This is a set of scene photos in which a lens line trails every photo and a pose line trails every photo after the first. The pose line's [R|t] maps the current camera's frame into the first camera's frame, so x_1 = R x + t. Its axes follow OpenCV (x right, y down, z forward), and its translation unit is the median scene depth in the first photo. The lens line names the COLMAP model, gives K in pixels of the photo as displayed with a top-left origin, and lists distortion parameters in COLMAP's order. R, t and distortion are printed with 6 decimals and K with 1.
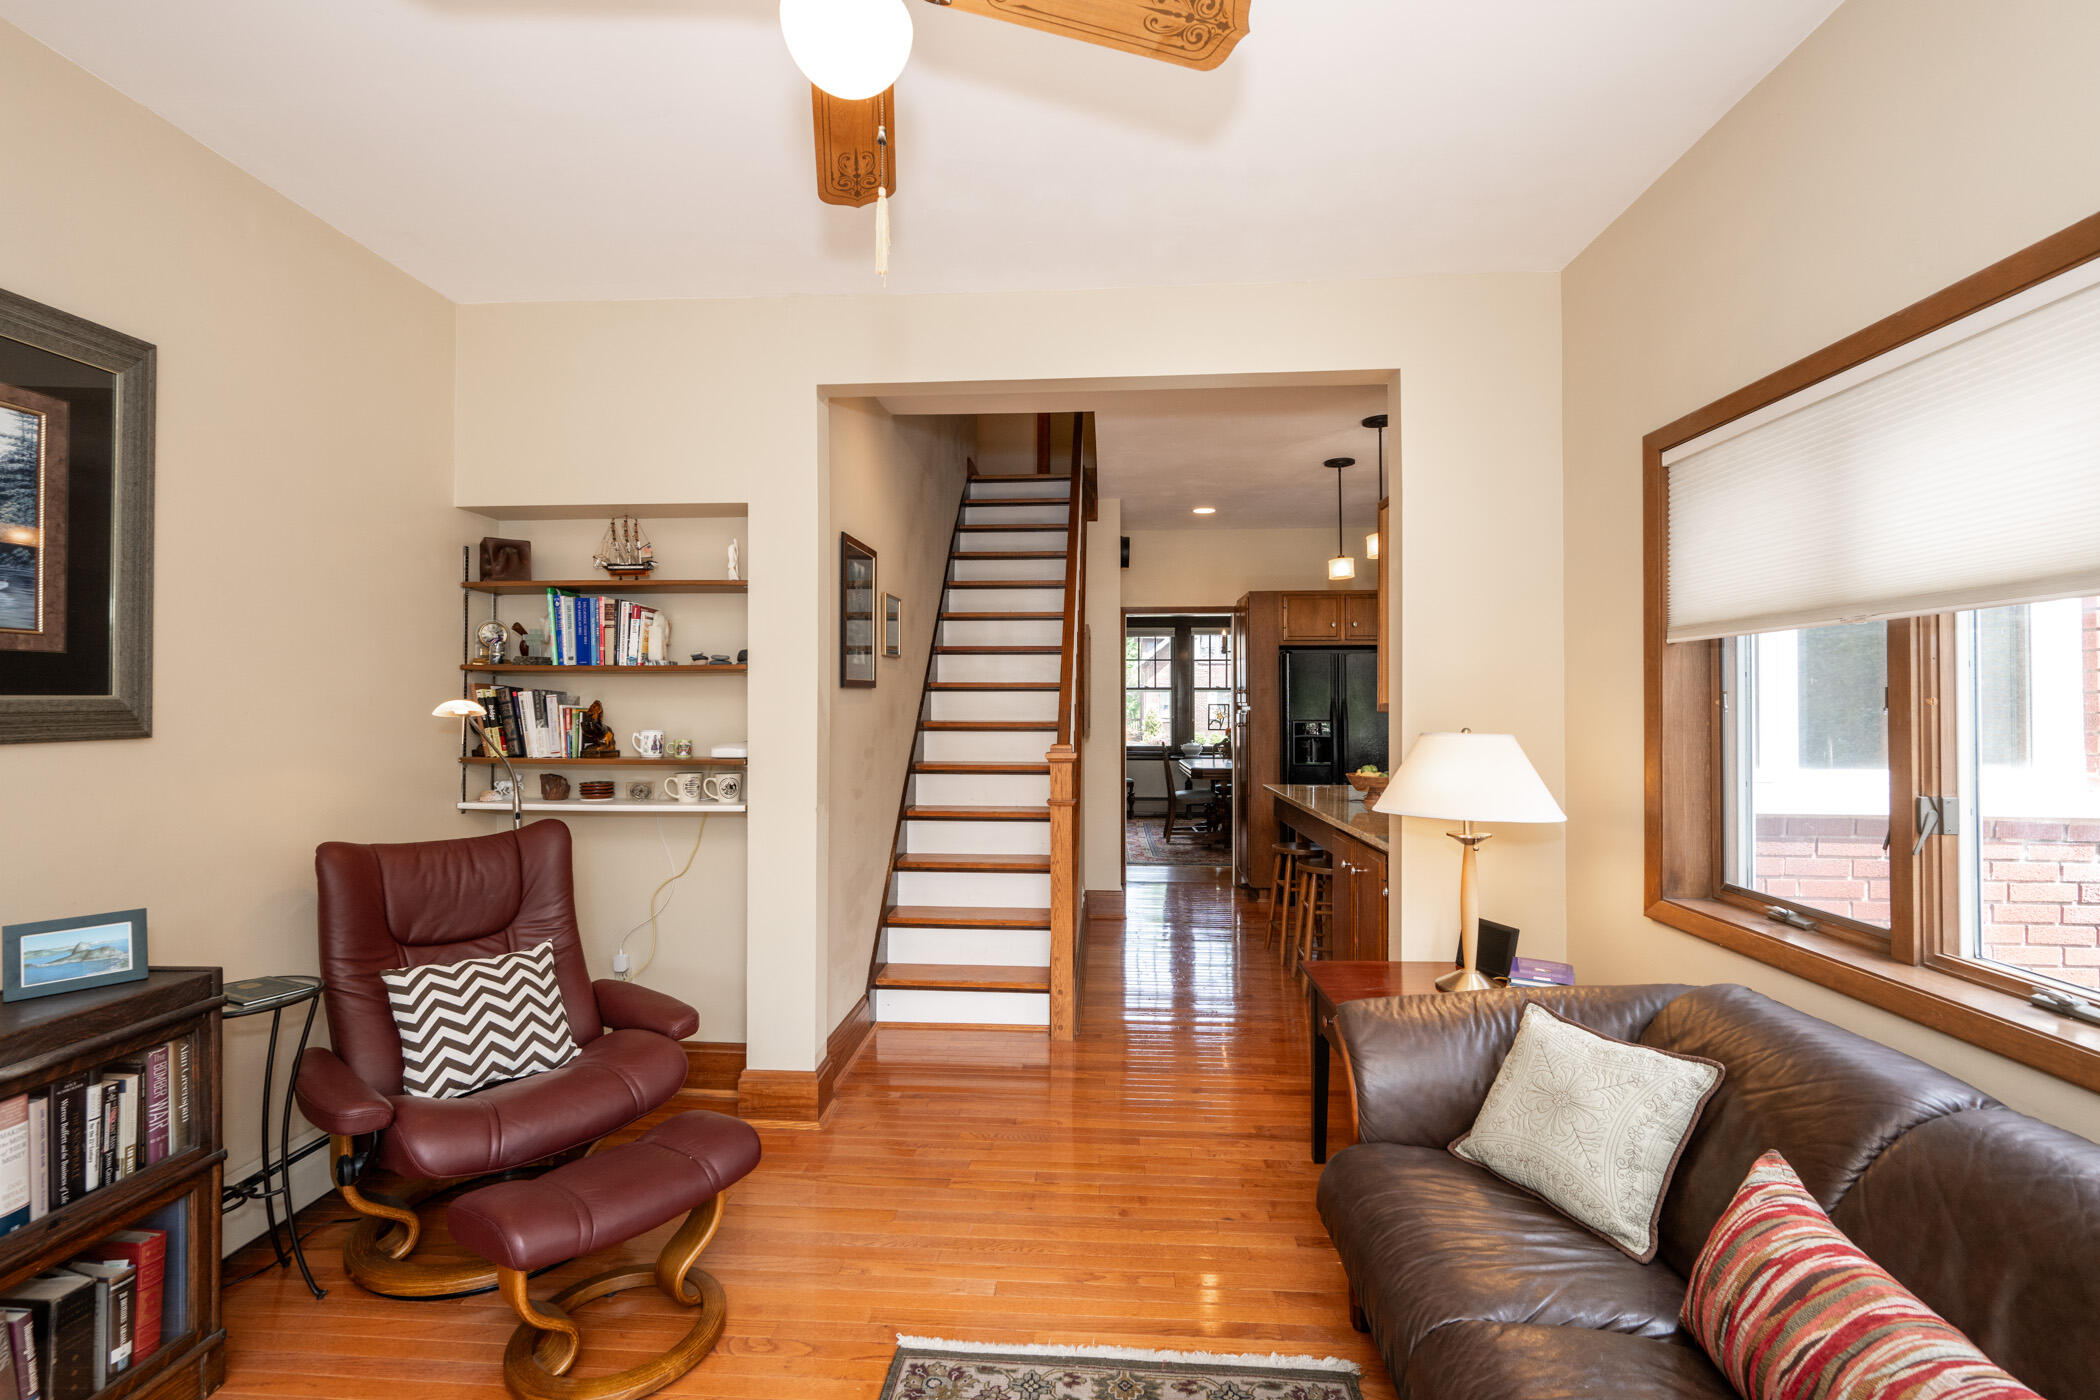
lens RADIAL K [[923.8, 0, 1068.2], [0, 923.8, 696.2], [0, 0, 1]] dist [0.000134, 0.001068]
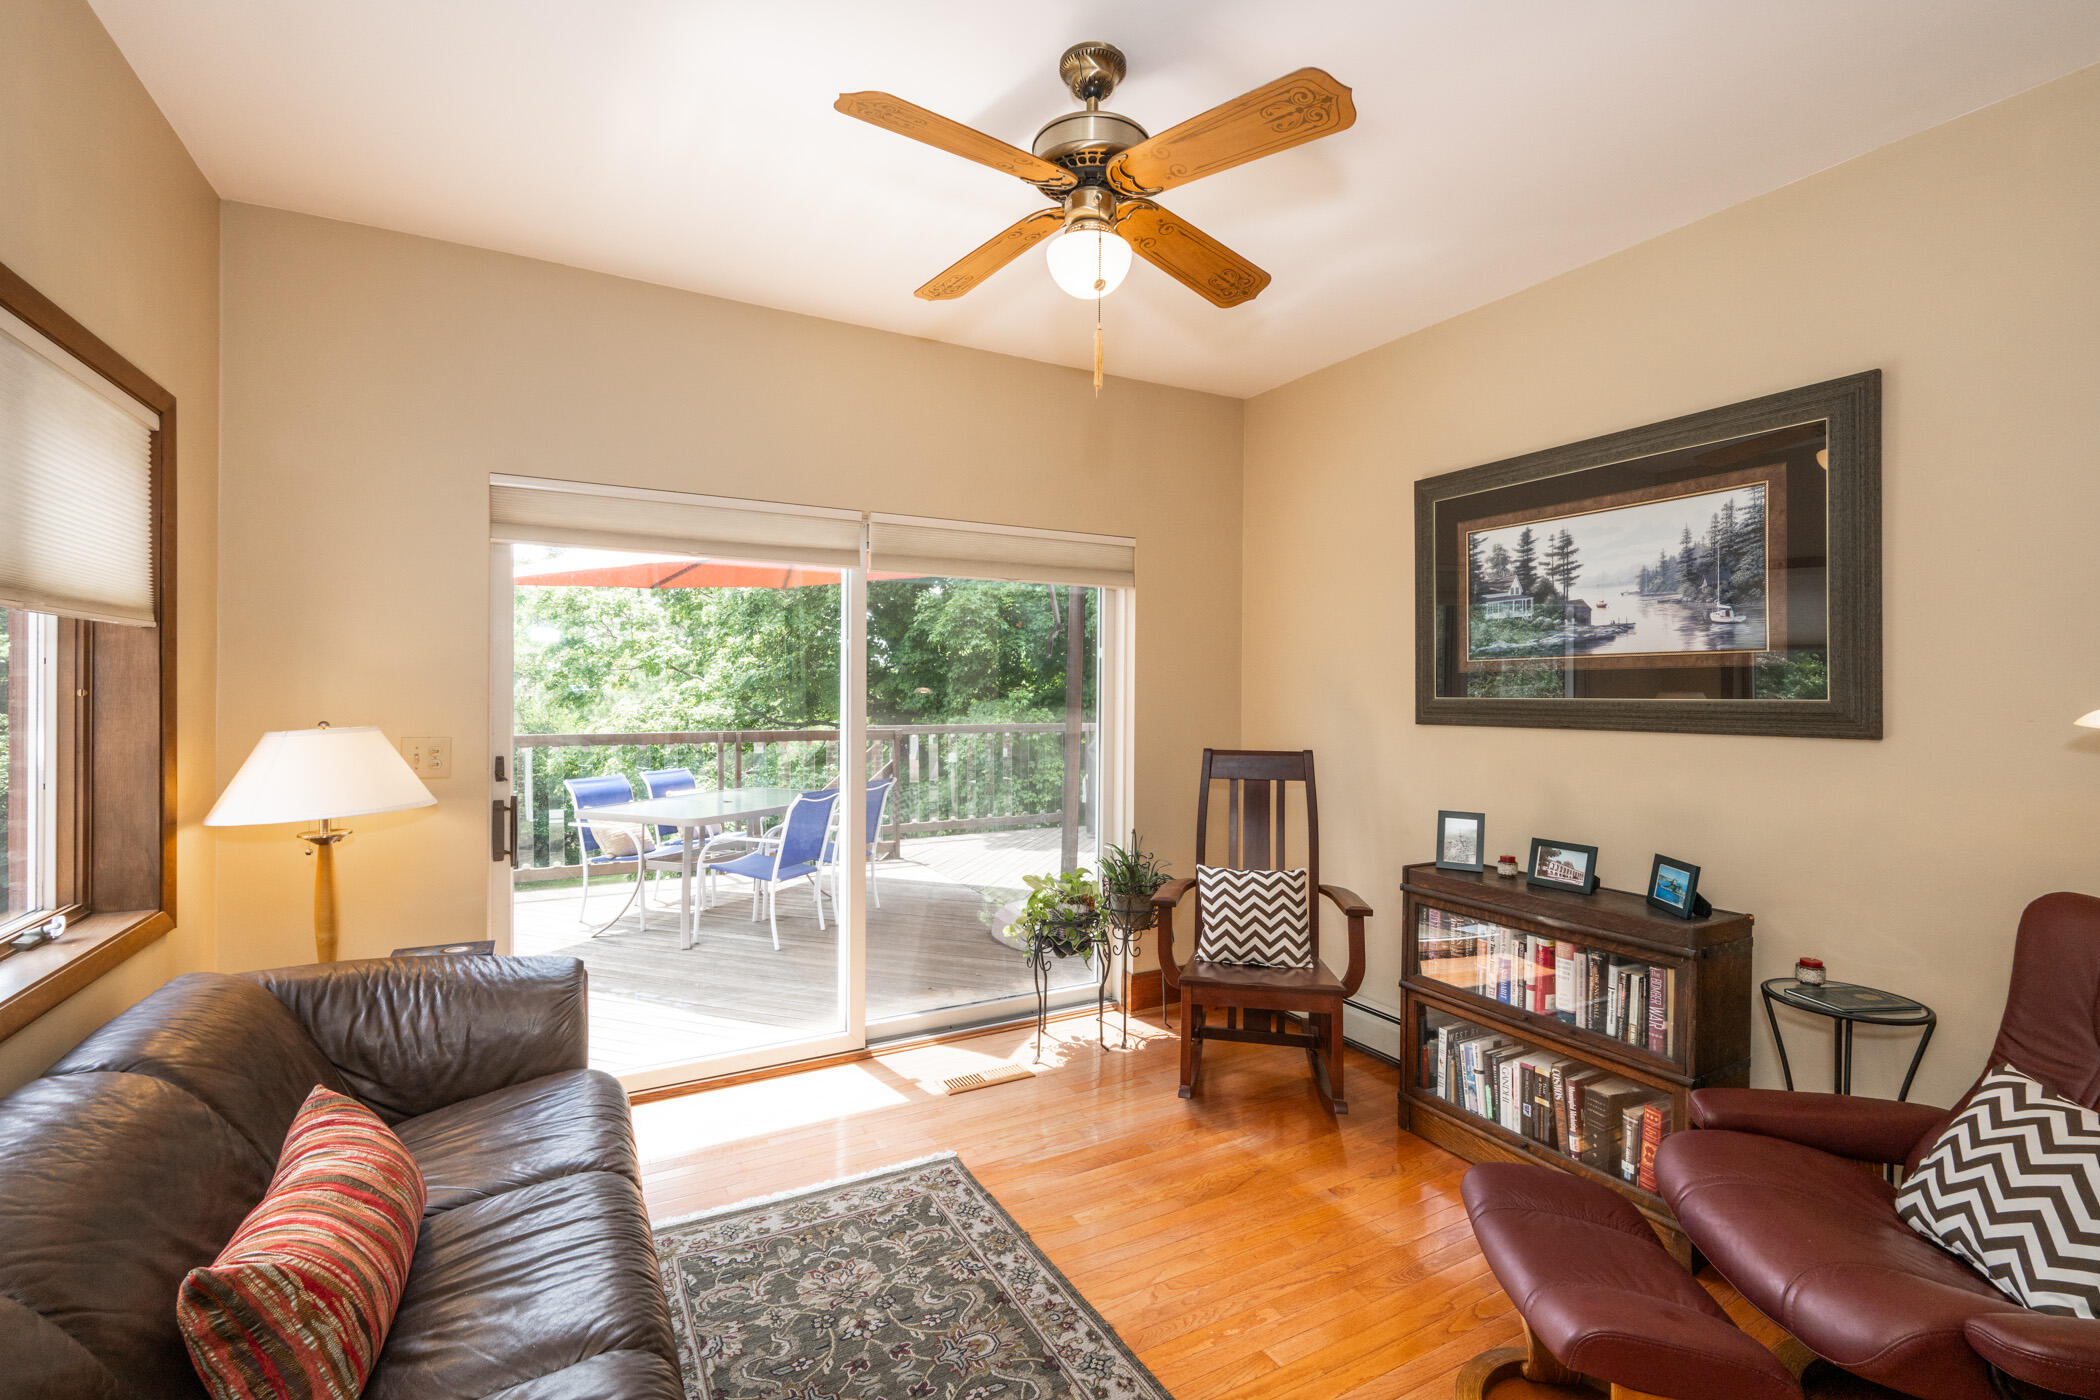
lens RADIAL K [[923.8, 0, 1042.8], [0, 923.8, 700.7], [0, 0, 1]] dist [0.000134, 0.001068]
pose [[-0.856582, -0.001684, -0.516008, 0.258689], [-0.004861, 0.999977, 0.004805, -0.000057], [0.515987, 0.006624, -0.856571, 0.965969]]
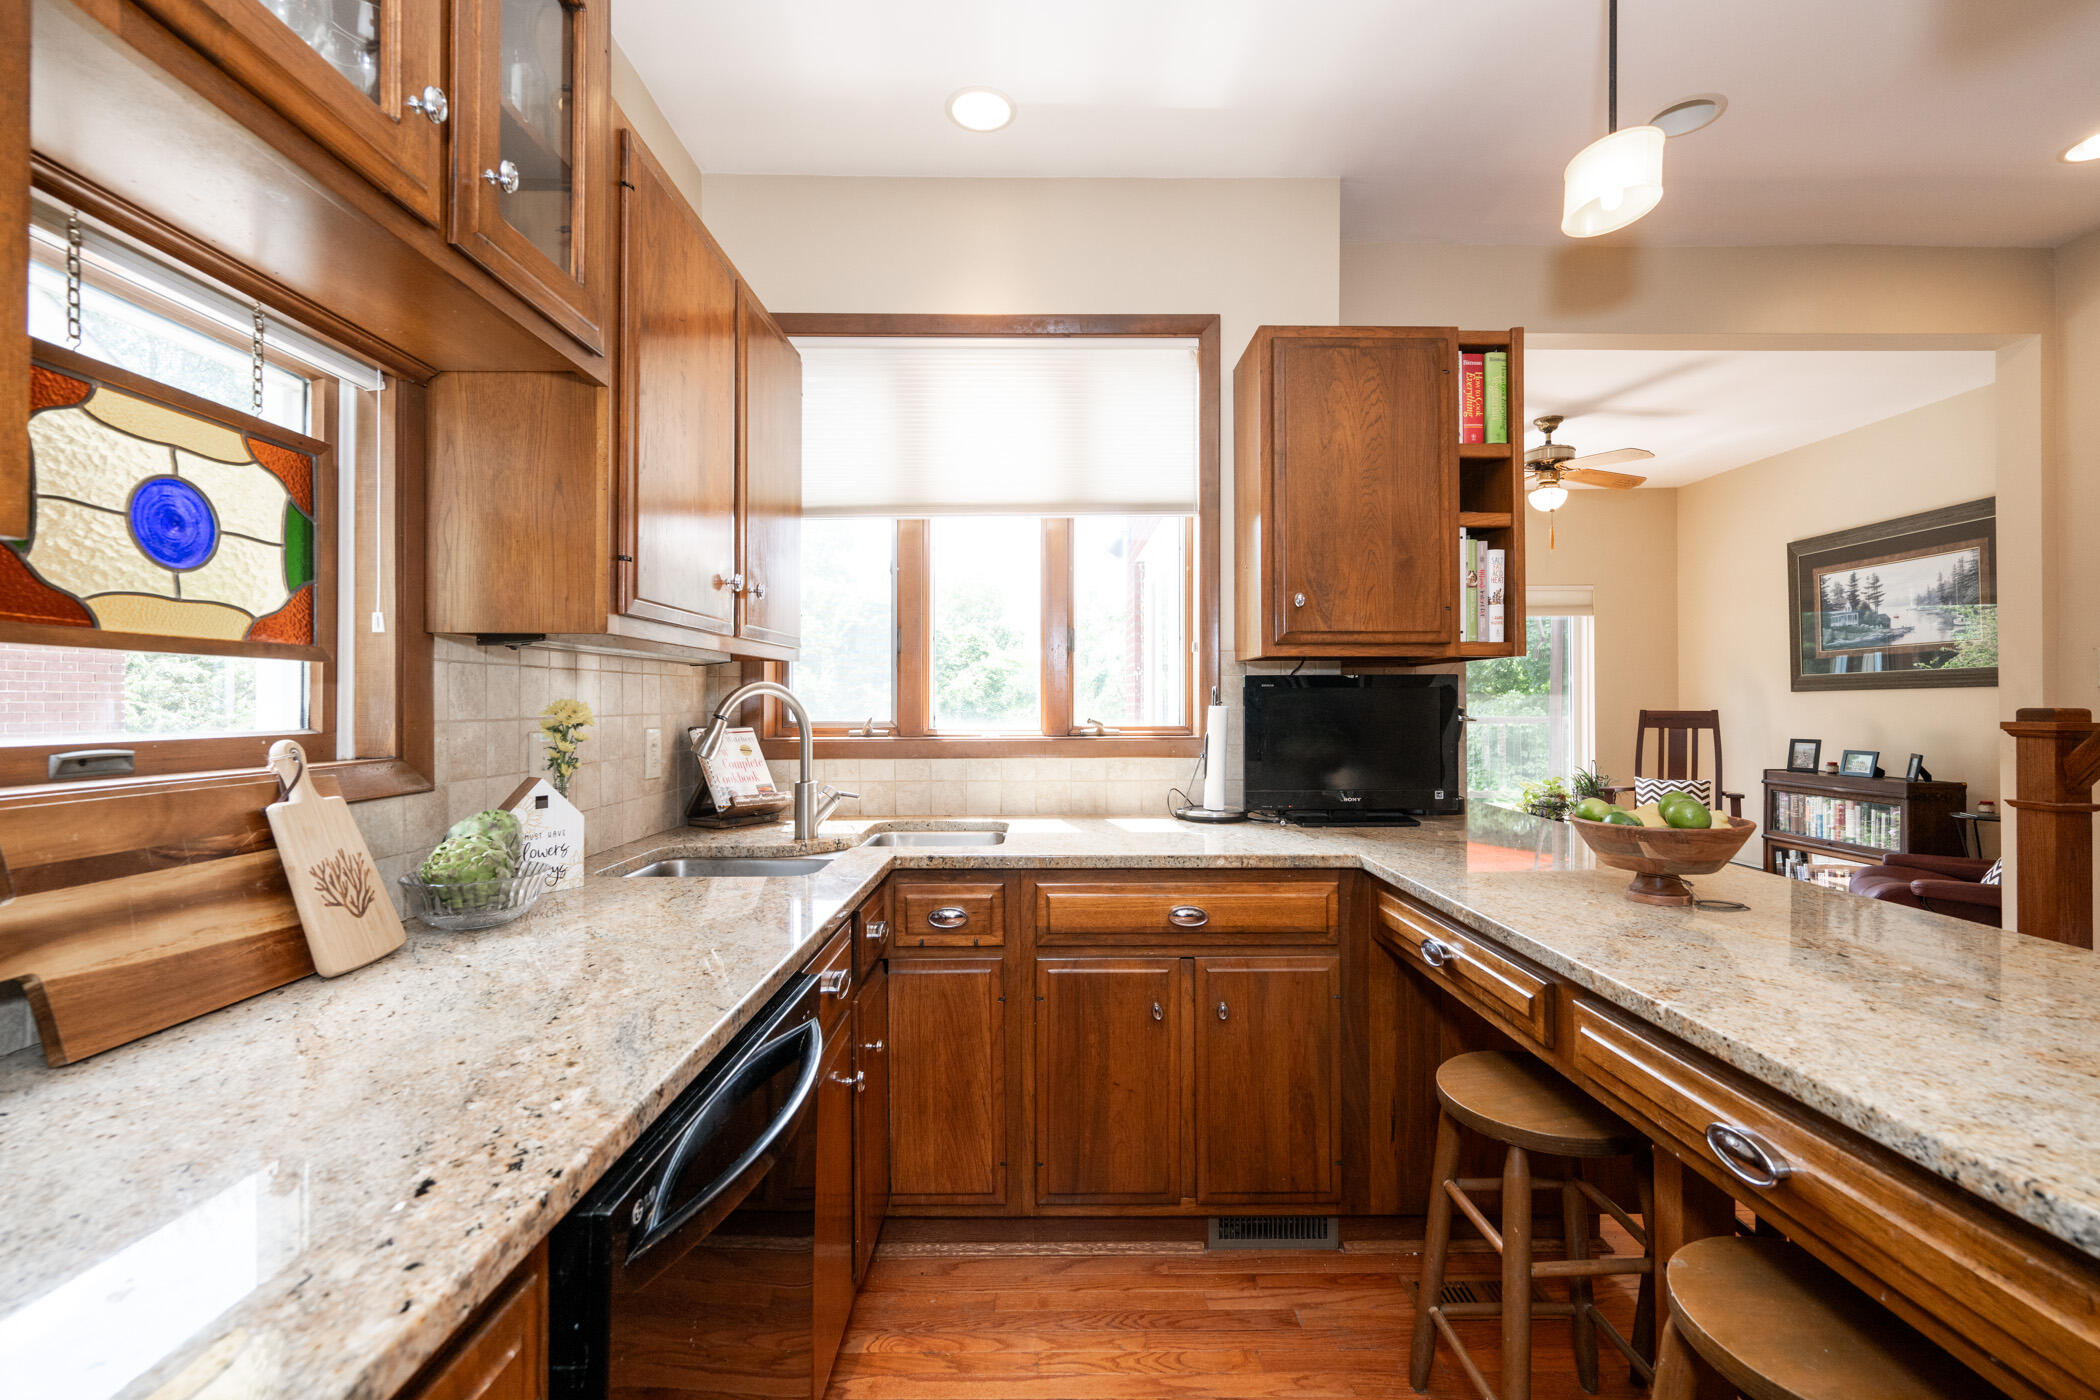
lens RADIAL K [[909.2, 0, 1047.9], [0, 909.2, 701.0], [0, 0, 1]] dist [0.000607, -0.000614]
pose [[-0.998824, 0.001992, -0.048445, 0.861976], [0.002563, 0.999928, -0.011725, 0.068556], [0.048418, -0.011835, -0.998757, 1.990263]]
